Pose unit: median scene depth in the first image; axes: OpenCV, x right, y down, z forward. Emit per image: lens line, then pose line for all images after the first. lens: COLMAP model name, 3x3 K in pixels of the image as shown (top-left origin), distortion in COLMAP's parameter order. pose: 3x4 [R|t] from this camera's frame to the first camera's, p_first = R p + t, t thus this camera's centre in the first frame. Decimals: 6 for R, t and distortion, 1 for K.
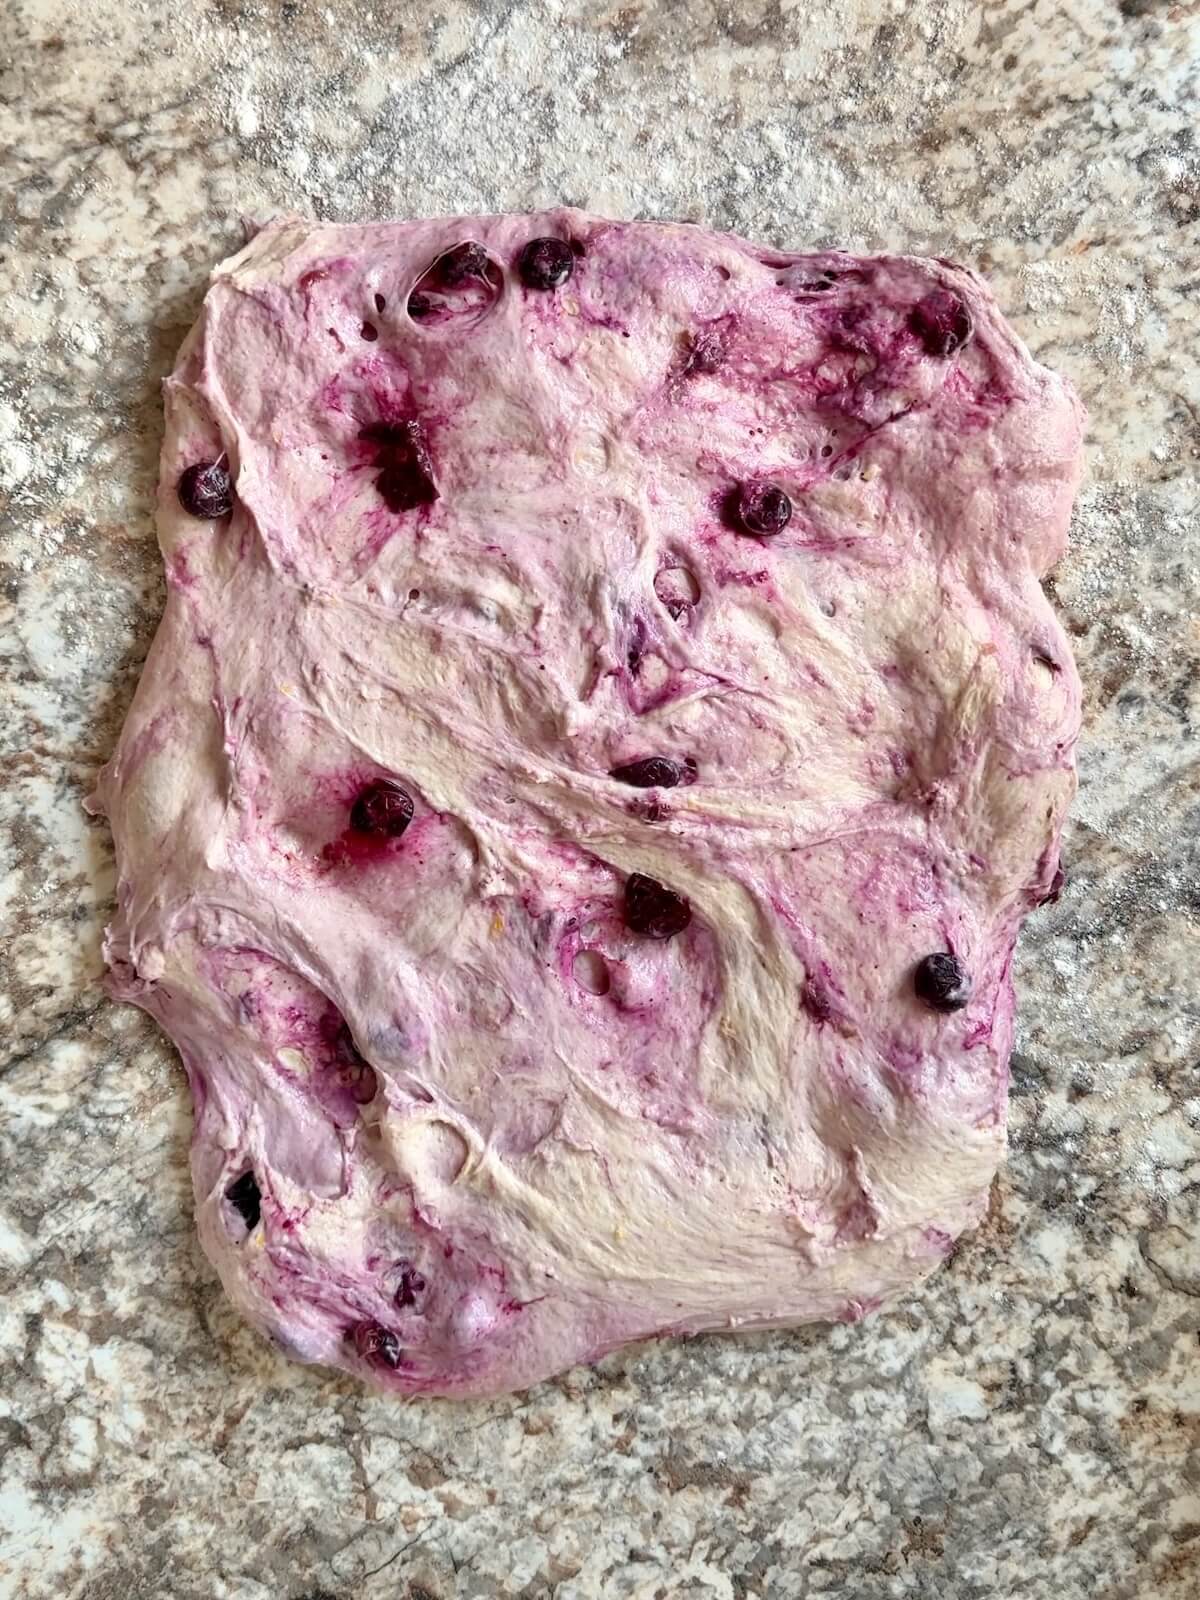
lens RADIAL K [[10998.4, 0, 601.3], [0, 10998.4, 800.3], [0, 0, 1]] dist [-0.326194, 0.000000]
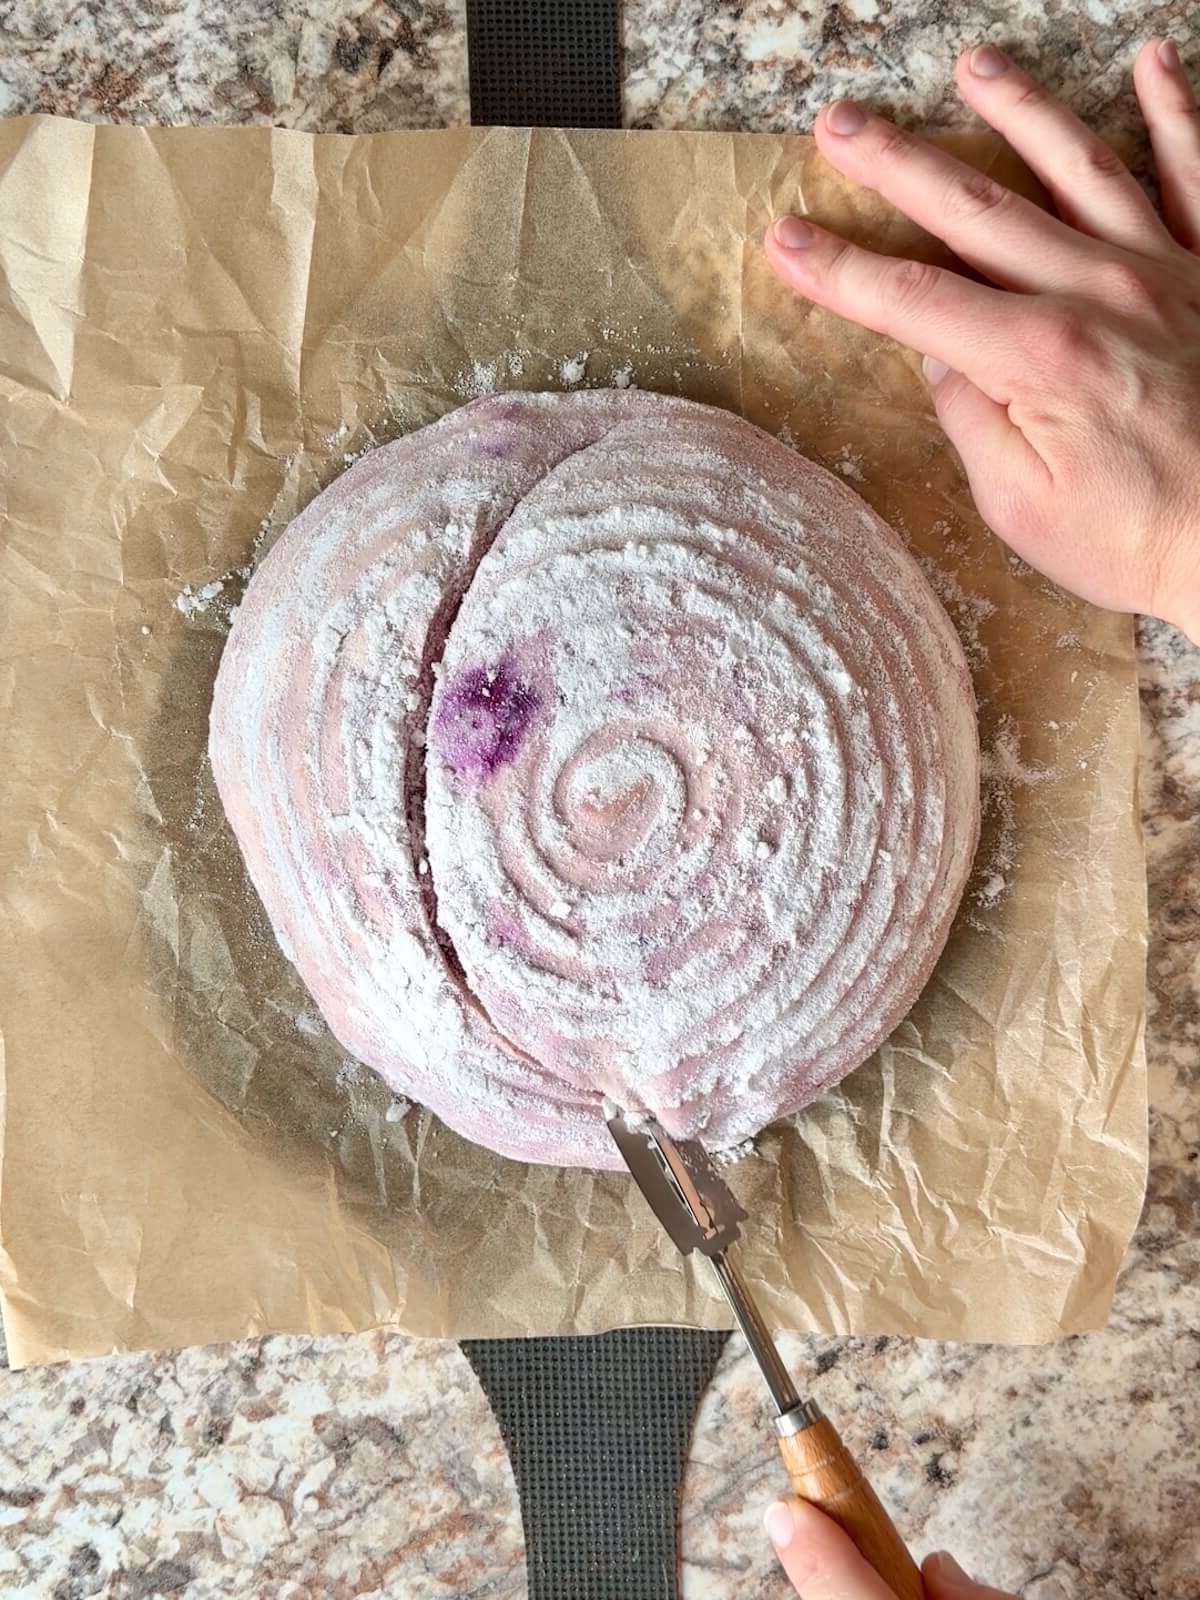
lens RADIAL K [[10998.4, 0, 601.6], [0, 10998.4, 804.3], [0, 0, 1]] dist [-0.326194, 0.000000]
pose [[-0.999609, 0.027671, -0.003994, -0.003450], [-0.027585, -0.999420, -0.019988, -0.001000], [-0.004544, -0.019870, 0.999792, 0.100761]]
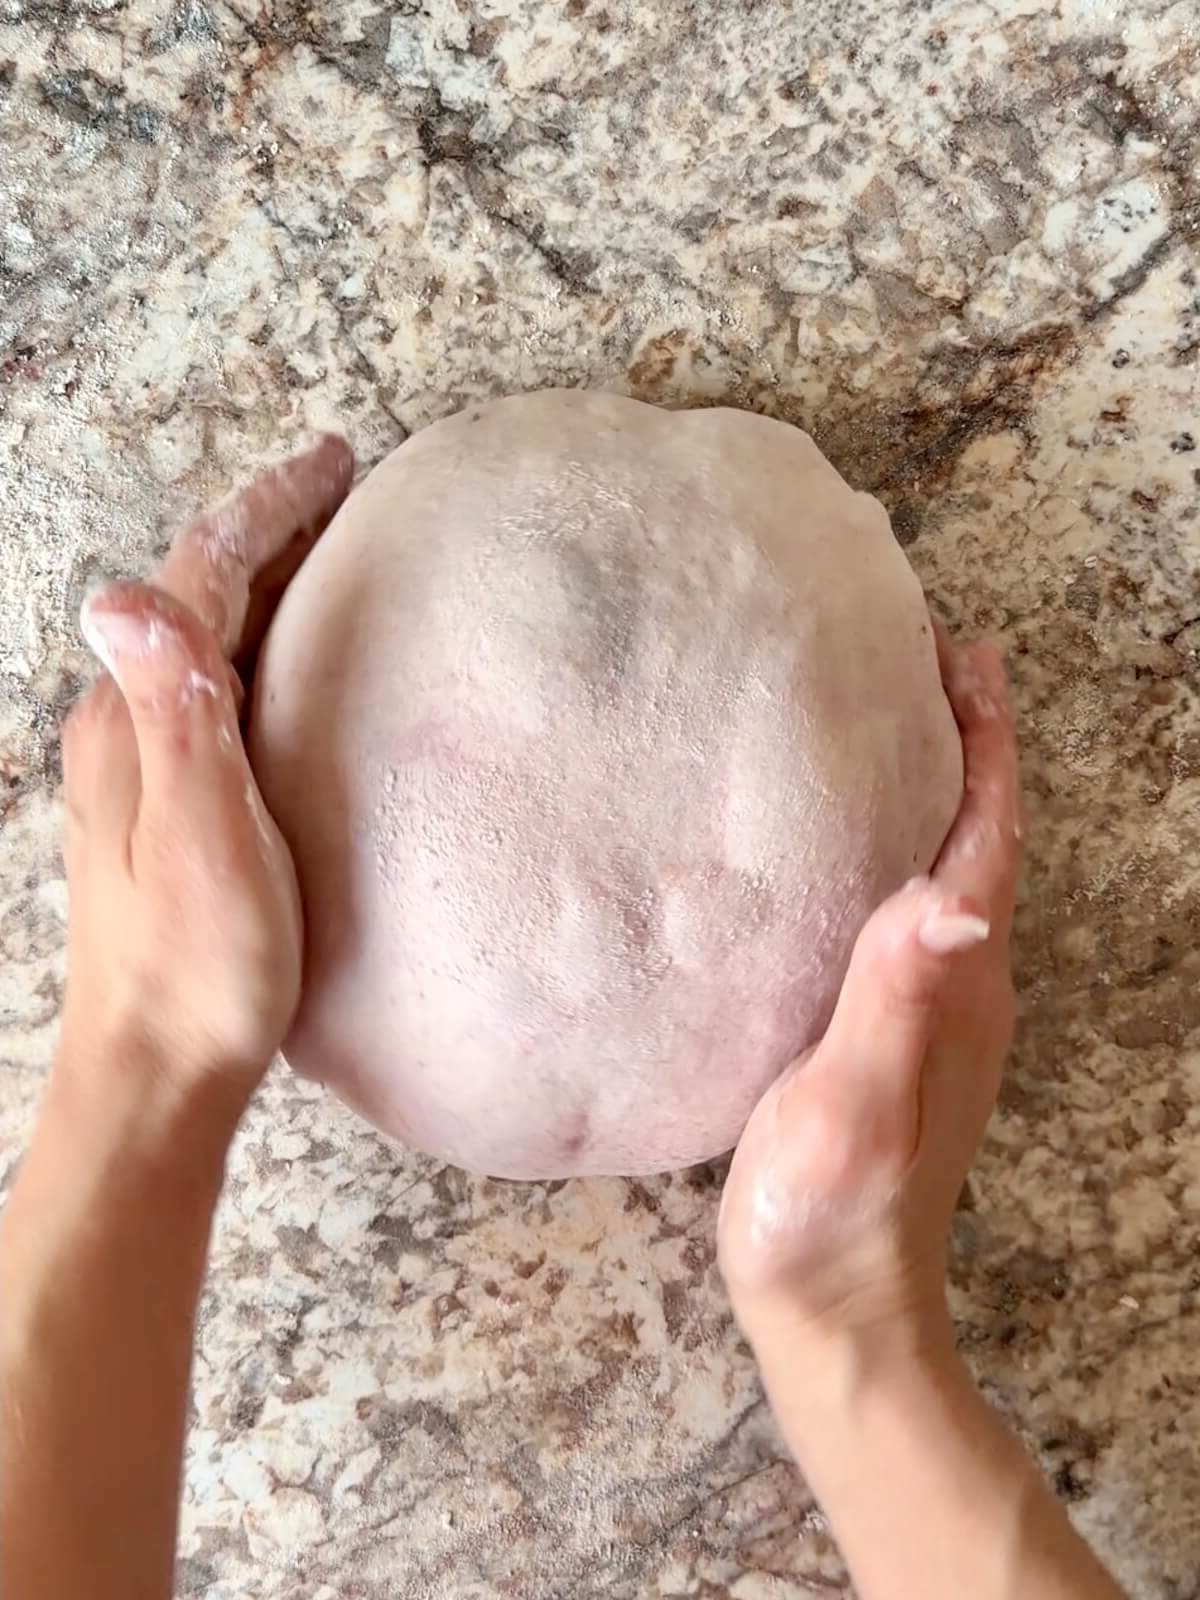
lens RADIAL K [[10998.4, 0, 603.4], [0, 10998.4, 792.1], [0, 0, 1]] dist [-0.326194, 0.000000]
pose [[-0.999941, -0.000476, 0.010808, -0.008216], [0.000251, -0.999783, -0.020846, -0.008427], [0.010815, -0.020842, 0.999724, 0.212167]]
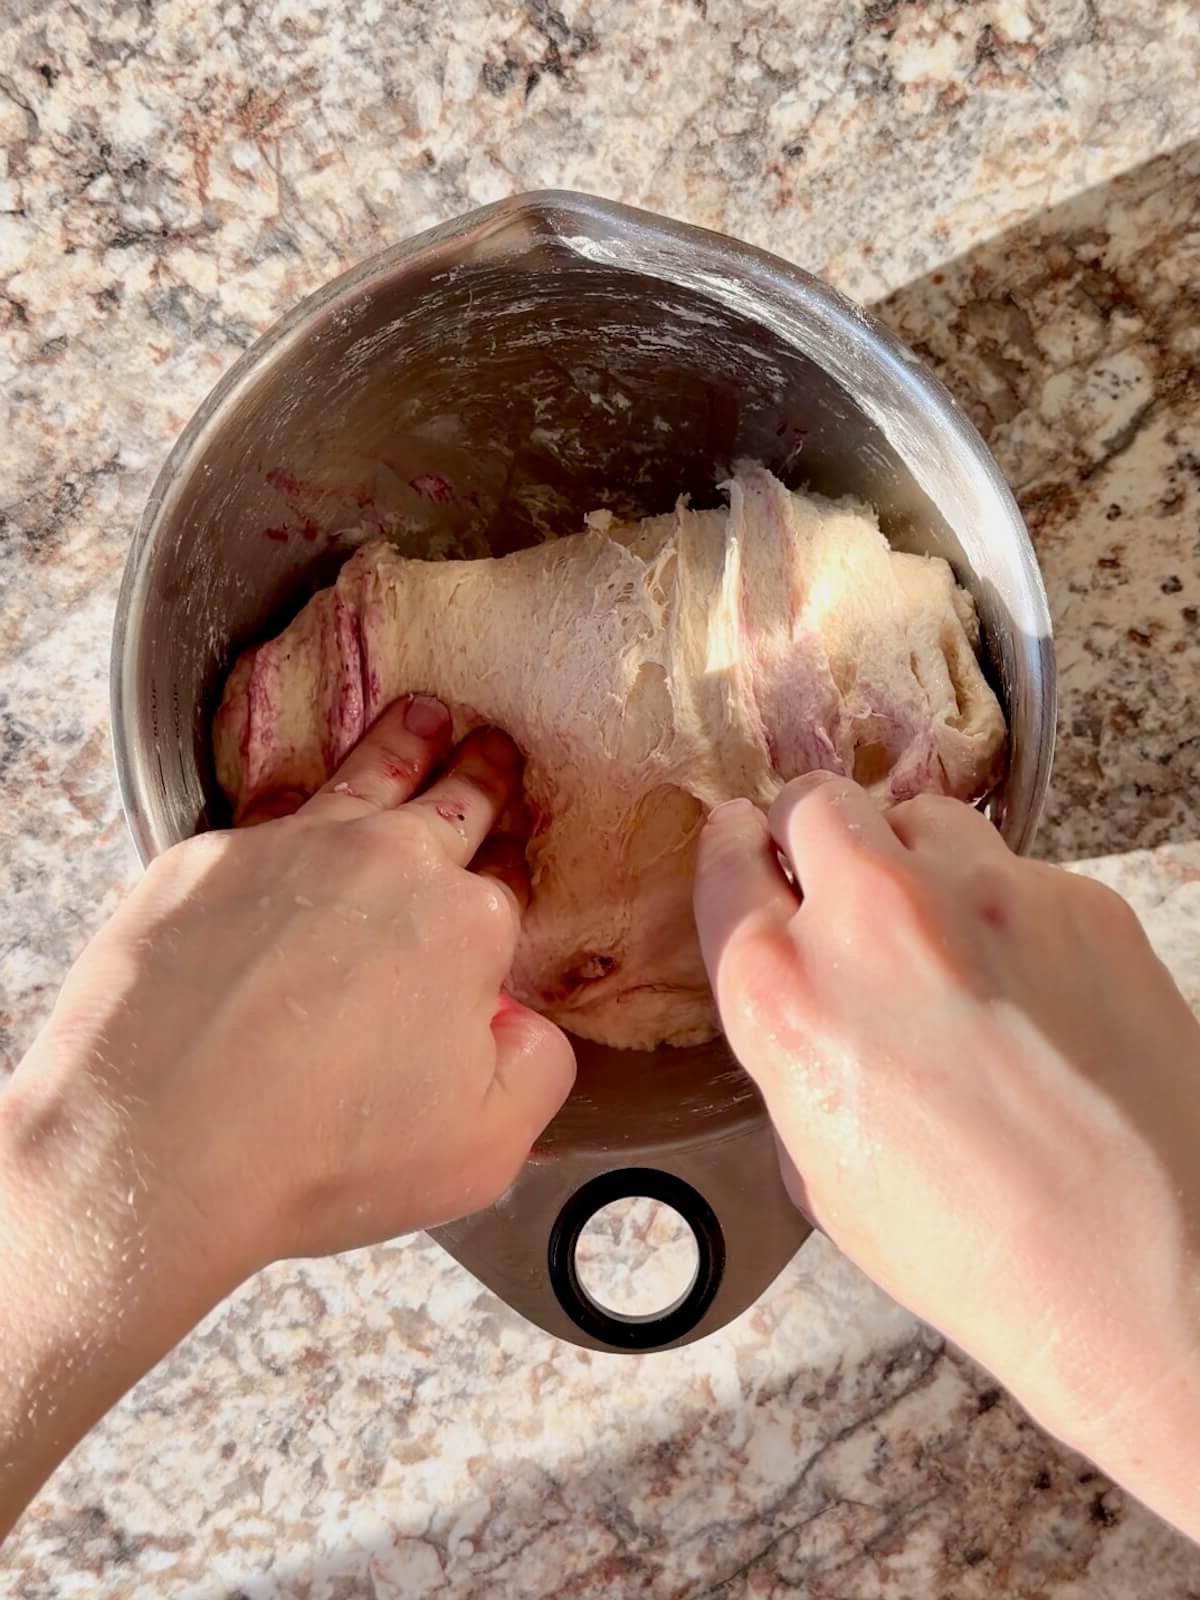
lens RADIAL K [[10998.4, 0, 597.5], [0, 10998.4, 800.0], [0, 0, 1]] dist [-0.326194, 0.000000]
pose [[-0.999377, 0.033621, 0.010732, -0.003866], [-0.033790, -0.999302, -0.015956, -0.001444], [0.010188, -0.016308, 0.999815, 0.113221]]
